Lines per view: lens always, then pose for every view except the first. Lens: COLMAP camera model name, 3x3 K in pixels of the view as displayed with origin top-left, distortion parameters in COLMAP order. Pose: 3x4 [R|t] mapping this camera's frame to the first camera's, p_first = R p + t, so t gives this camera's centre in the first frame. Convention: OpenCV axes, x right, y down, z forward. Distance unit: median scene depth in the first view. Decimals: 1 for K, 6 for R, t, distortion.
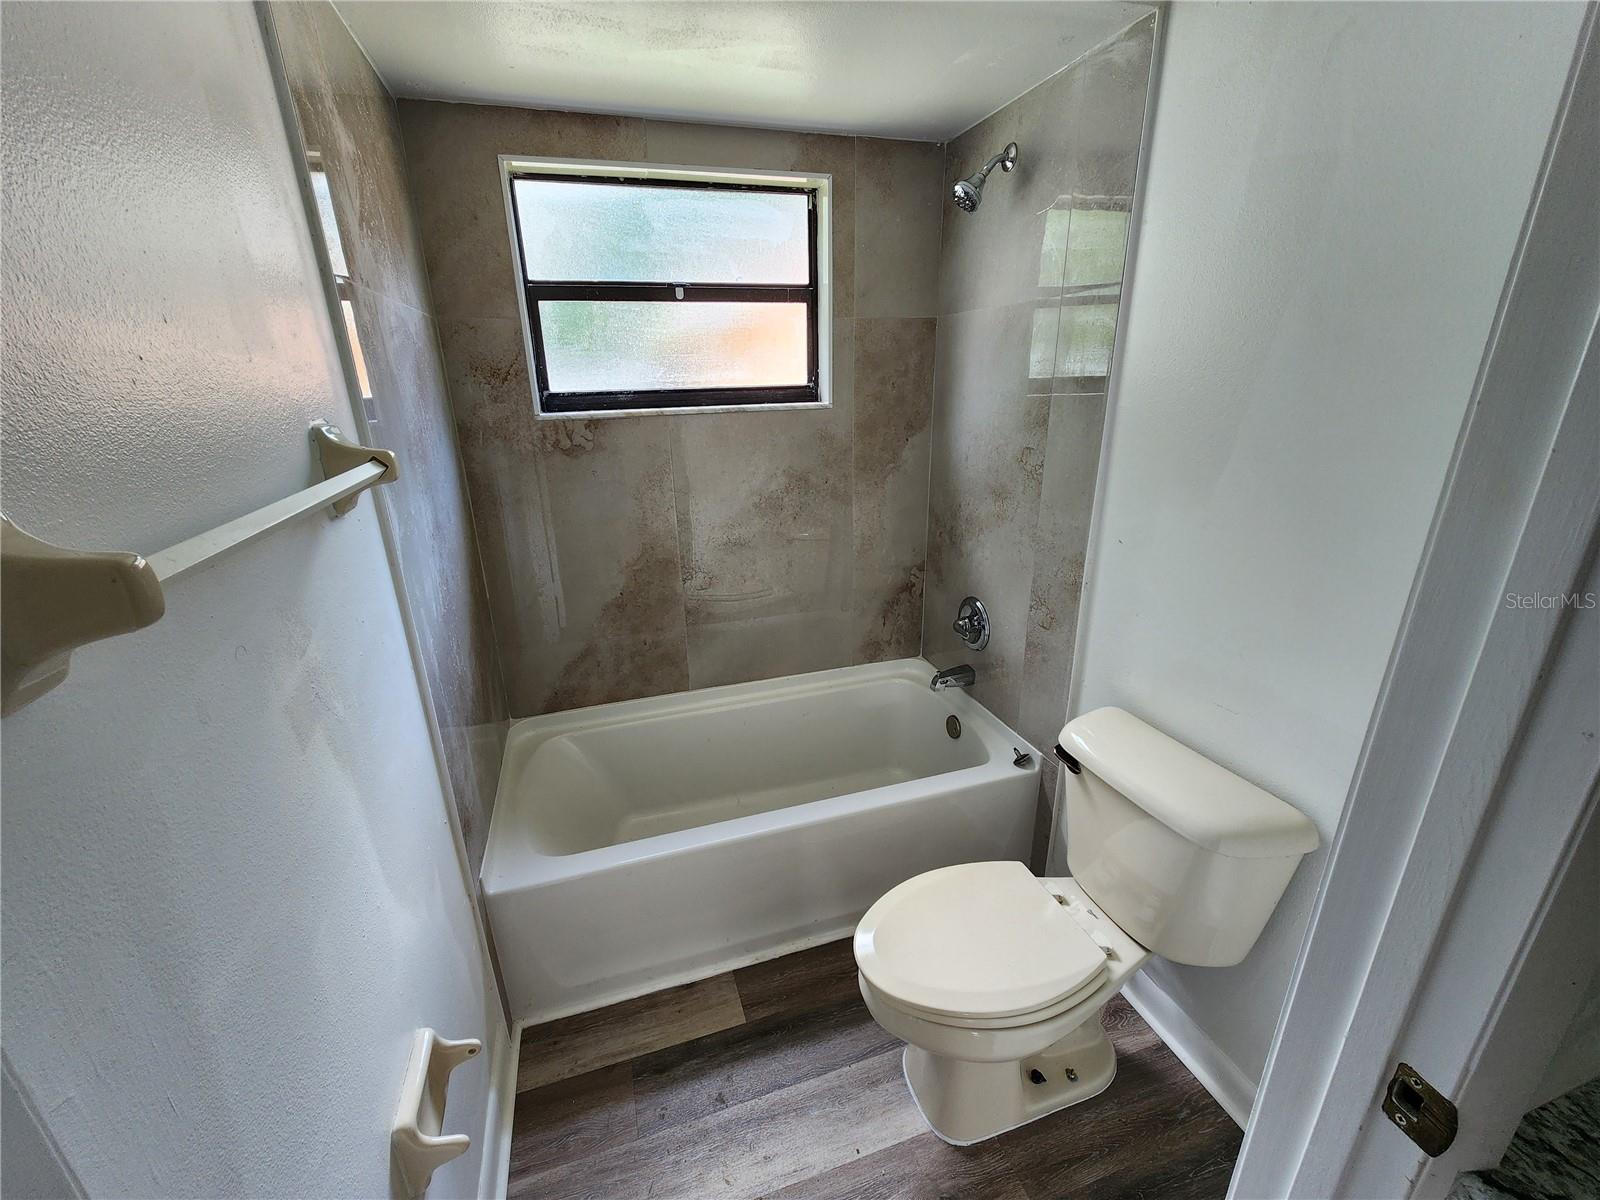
lens RADIAL K [[653.4, 0, 787.7], [0, 653.4, 601.1], [0, 0, 1]] dist [0.001449, 0.000561]
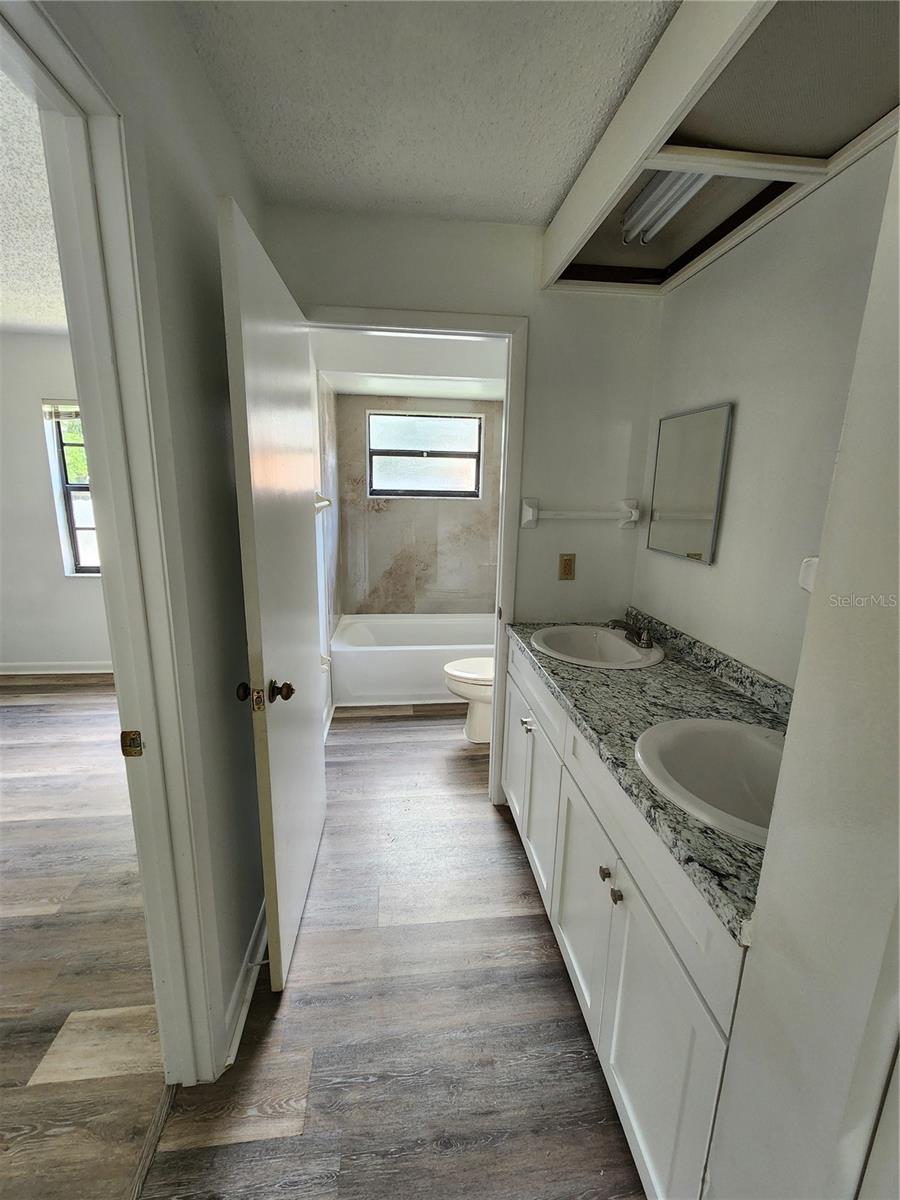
lens RADIAL K [[490.5, 0, 450.8], [0, 490.5, 591.8], [0, 0, 1]] dist [-0.000510, -0.000085]
pose [[0.980872, 0.083432, -0.175870, 0.317772], [-0.104703, 0.987791, -0.115356, 0.279769], [0.164098, 0.131563, 0.977631, -0.807205]]
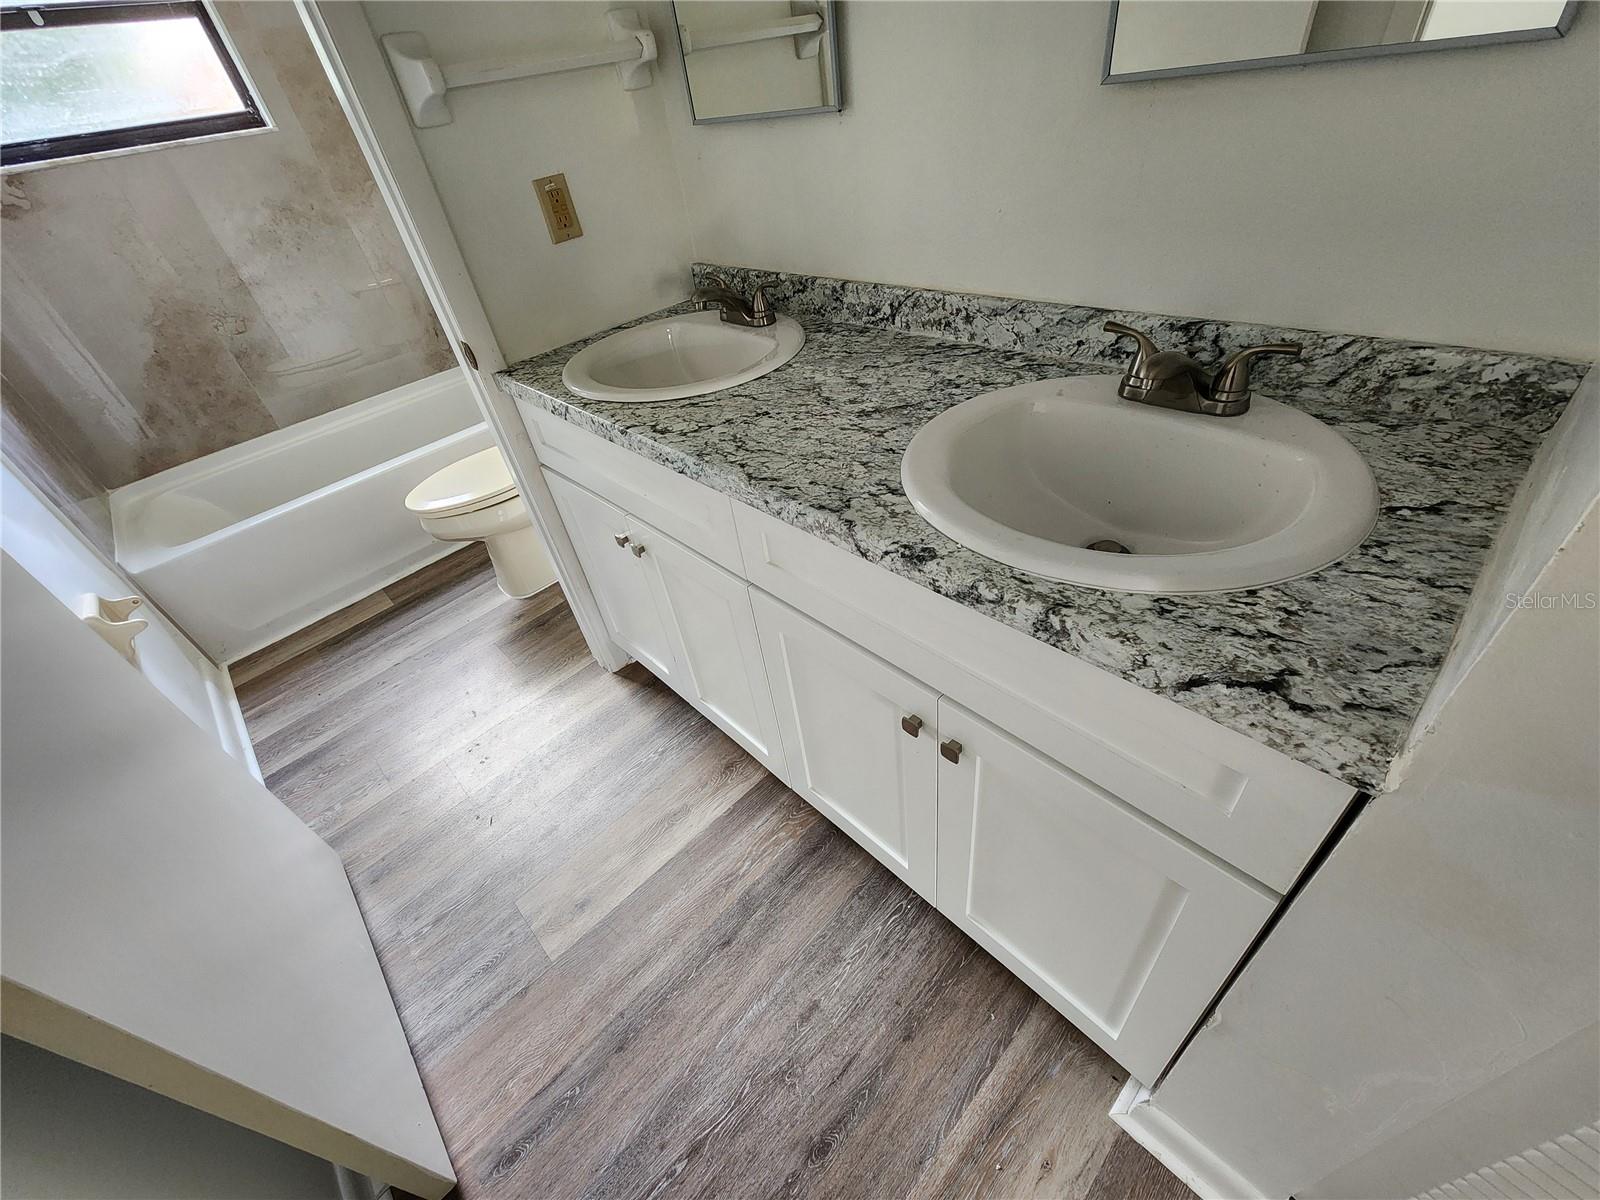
lens RADIAL K [[653.4, 0, 787.7], [0, 653.4, 601.1], [0, 0, 1]] dist [0.001449, 0.000561]
pose [[0.891836, -0.355683, 0.279497, 0.252872], [0.252365, 0.903987, 0.345135, 0.269574], [-0.375420, -0.237269, 0.895971, -0.526621]]
